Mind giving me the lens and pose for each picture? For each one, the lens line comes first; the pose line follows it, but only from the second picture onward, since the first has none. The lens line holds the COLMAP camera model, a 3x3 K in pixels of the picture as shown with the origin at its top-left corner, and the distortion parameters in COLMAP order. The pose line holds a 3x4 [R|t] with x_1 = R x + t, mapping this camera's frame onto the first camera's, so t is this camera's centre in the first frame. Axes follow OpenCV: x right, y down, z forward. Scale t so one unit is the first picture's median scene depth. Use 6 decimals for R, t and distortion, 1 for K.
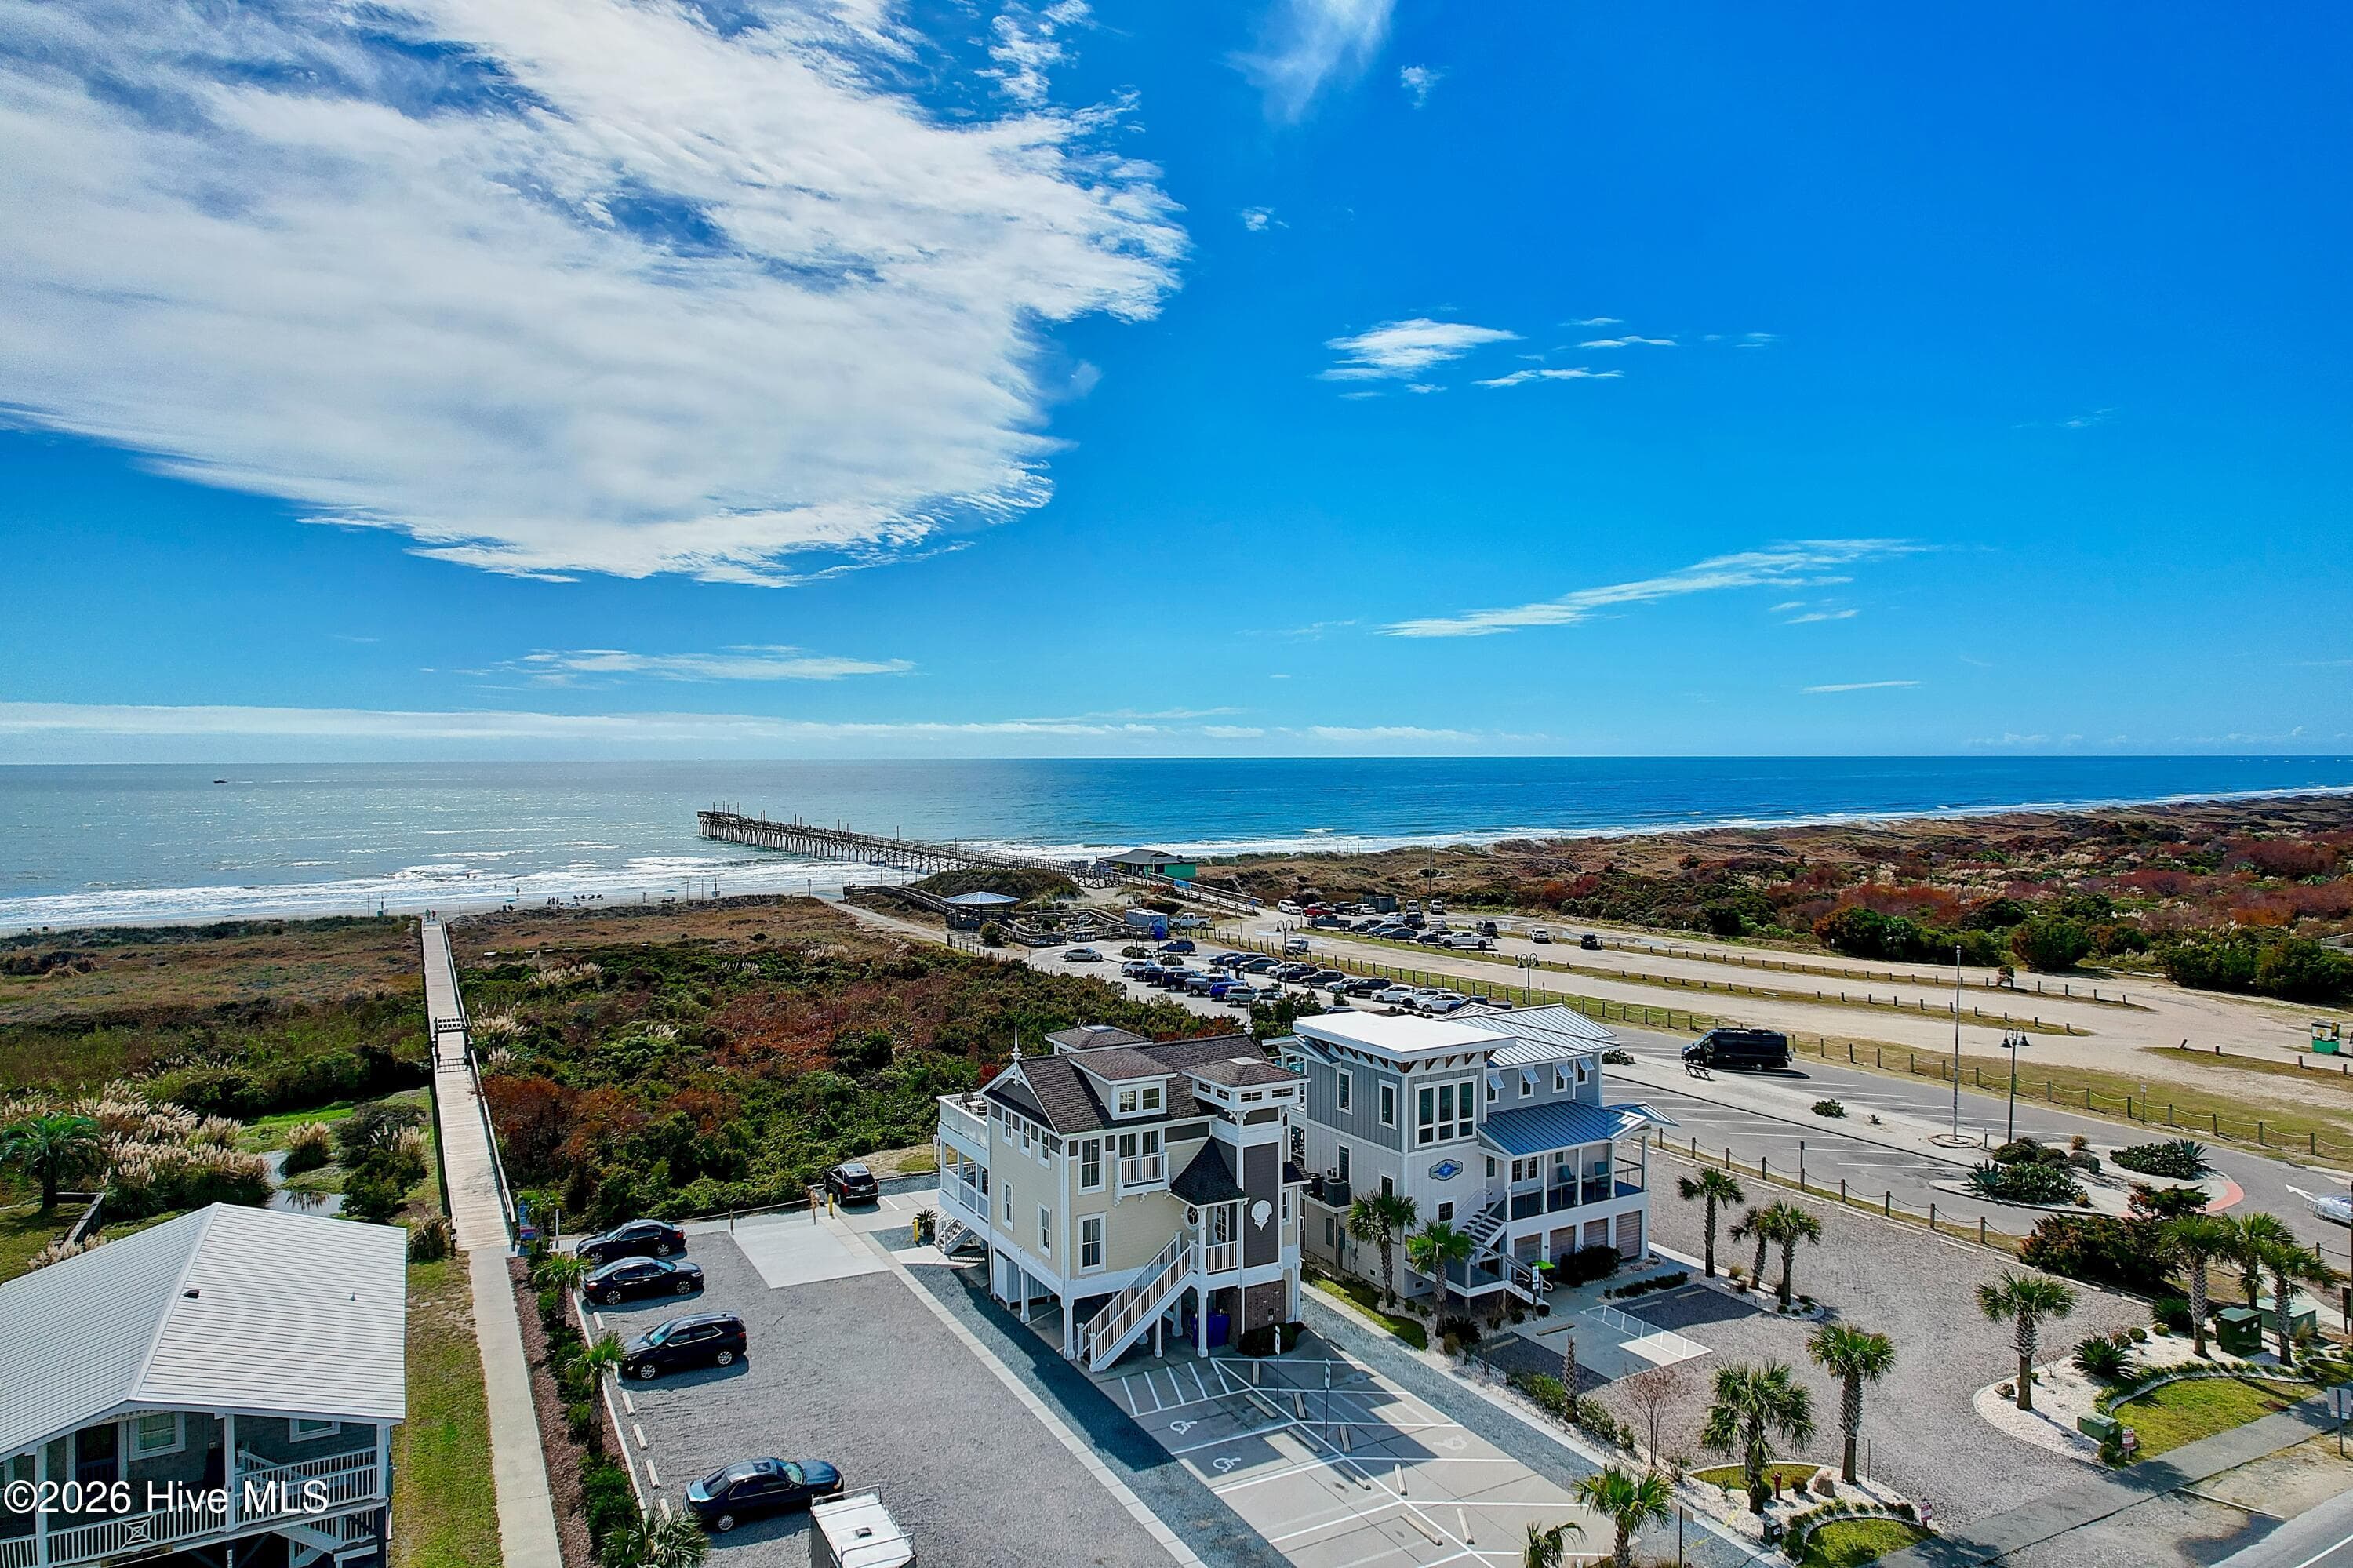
lens RADIAL K [[1497.1, 0, 1183.8], [0, 1497.1, 766.8], [0, 0, 1]] dist [-0.003630, 0.012861]
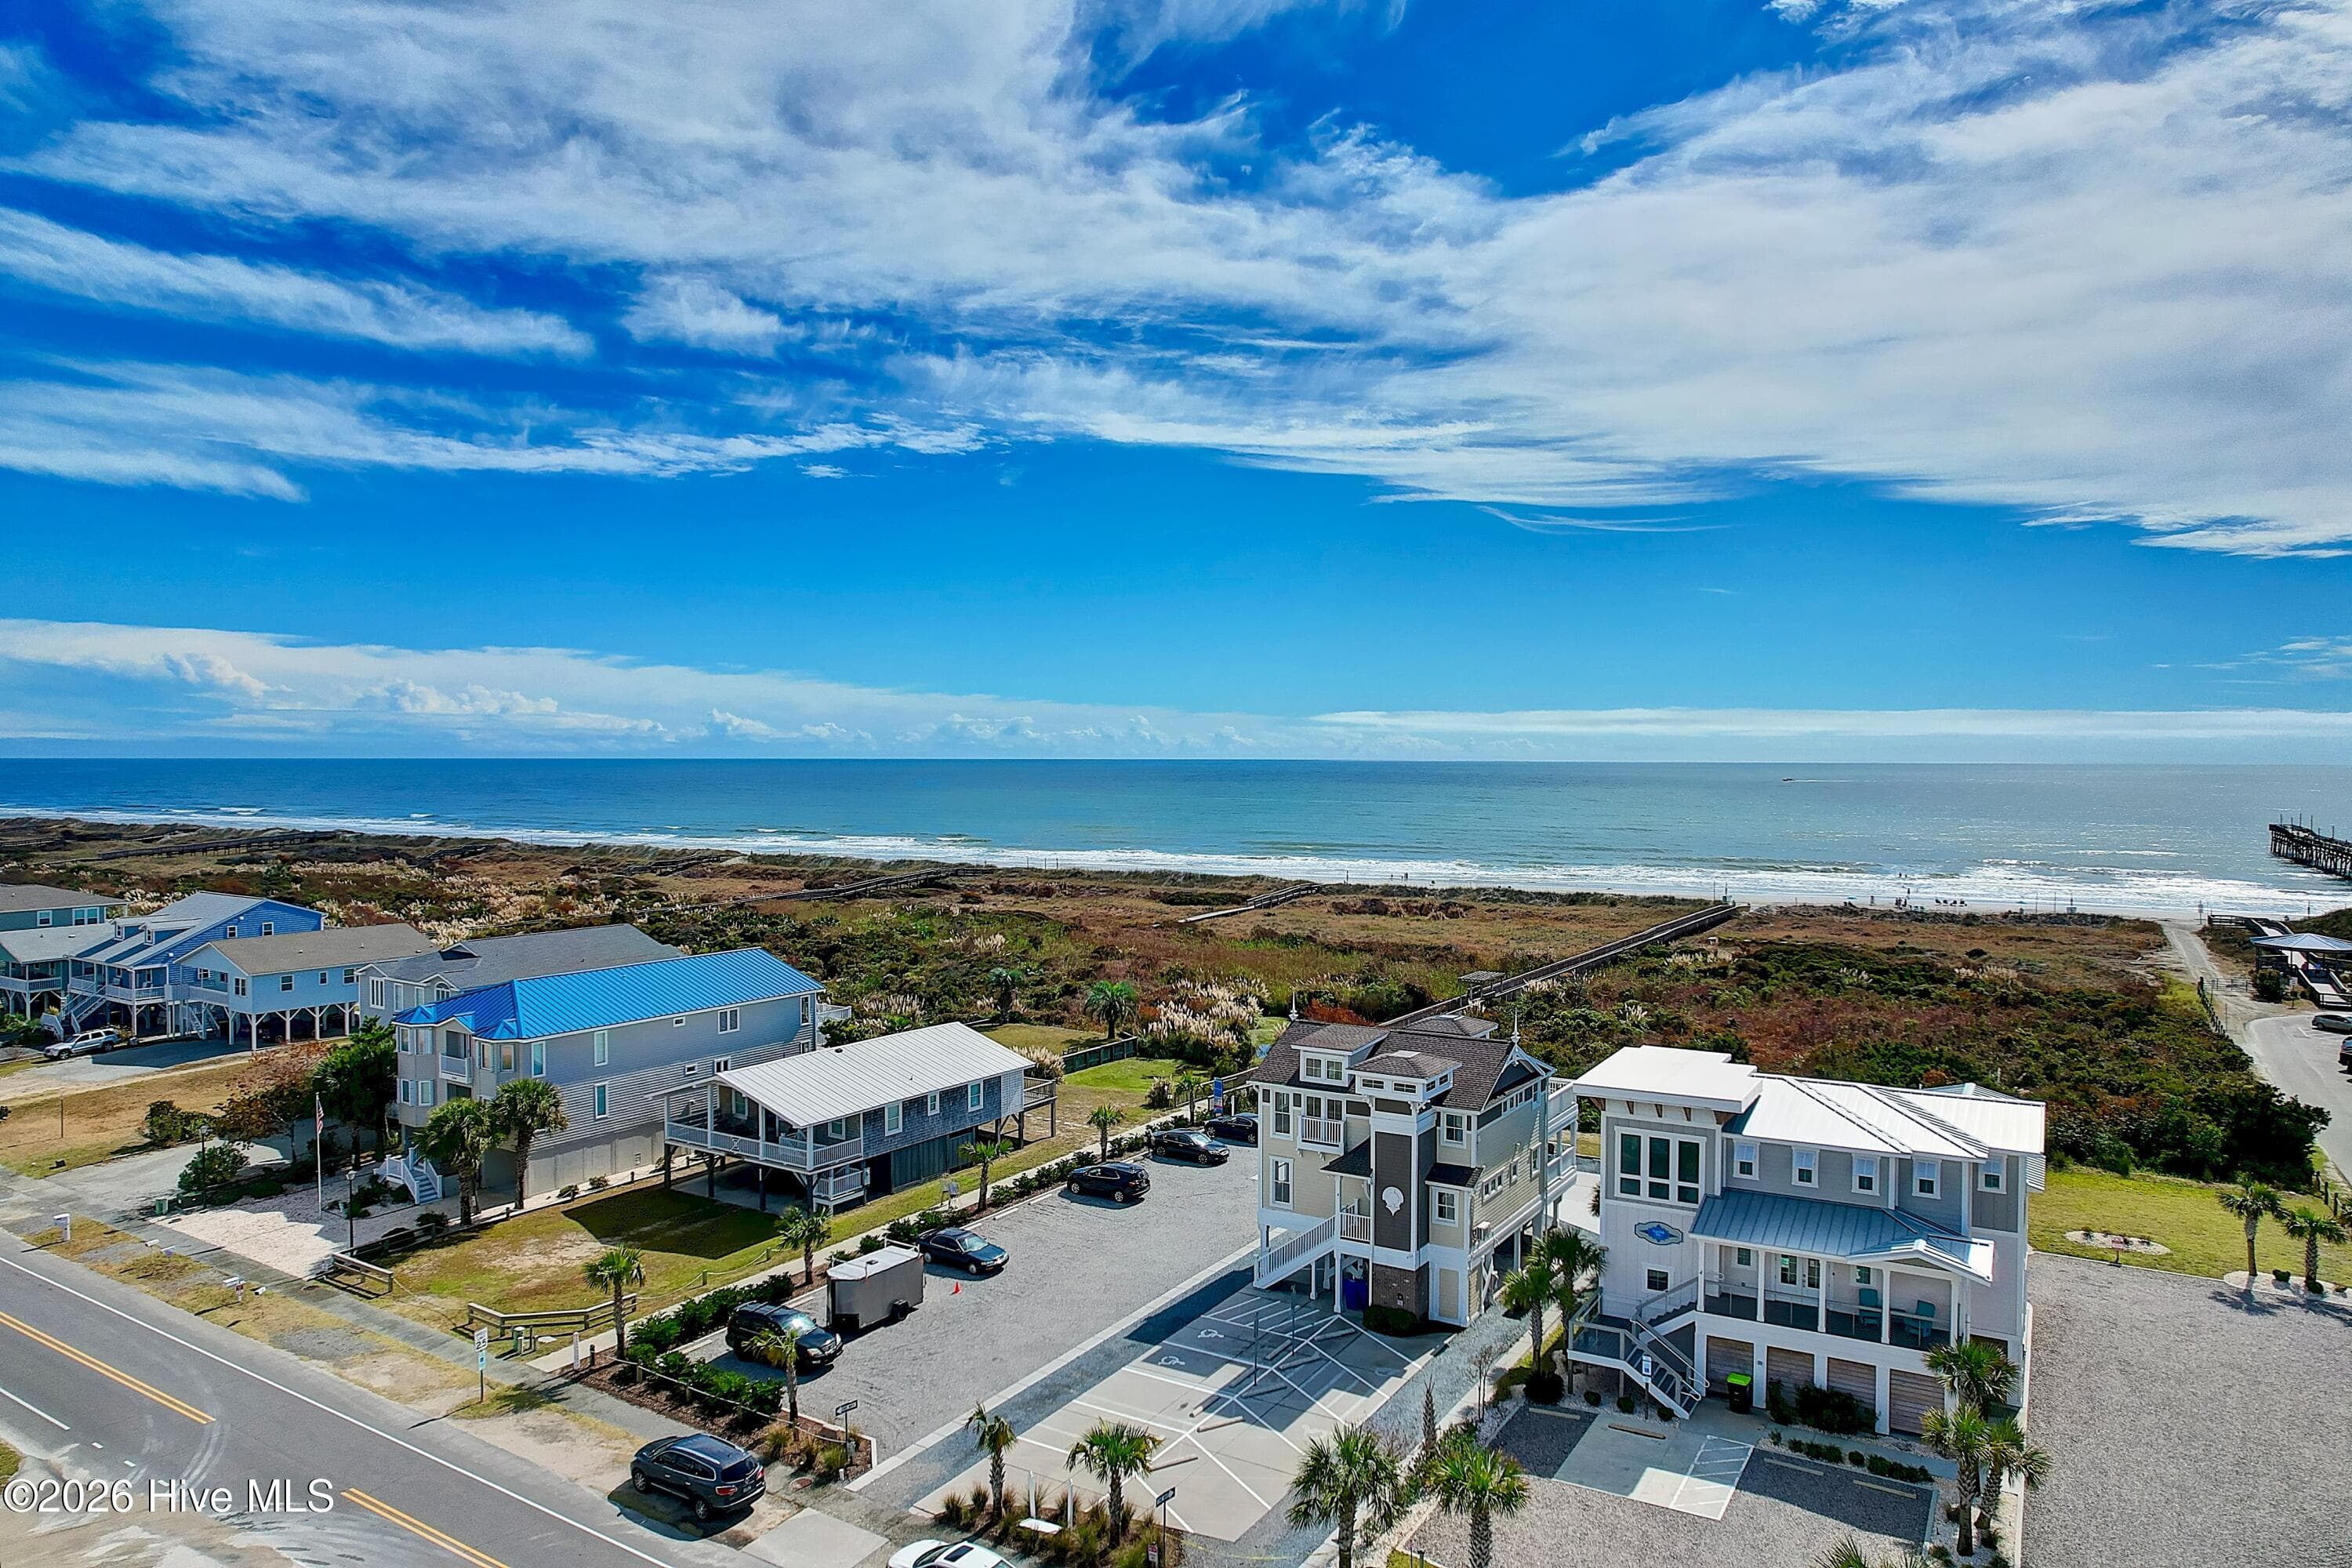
lens RADIAL K [[1496.4, 0, 1184.1], [0, 1496.4, 795.2], [0, 0, 1]] dist [-0.003630, 0.012861]
pose [[0.496633, 0.026146, -0.867567, 0.105466], [-0.010697, 0.999655, 0.024003, -0.000680], [0.867895, -0.002640, 0.496741, 0.043383]]
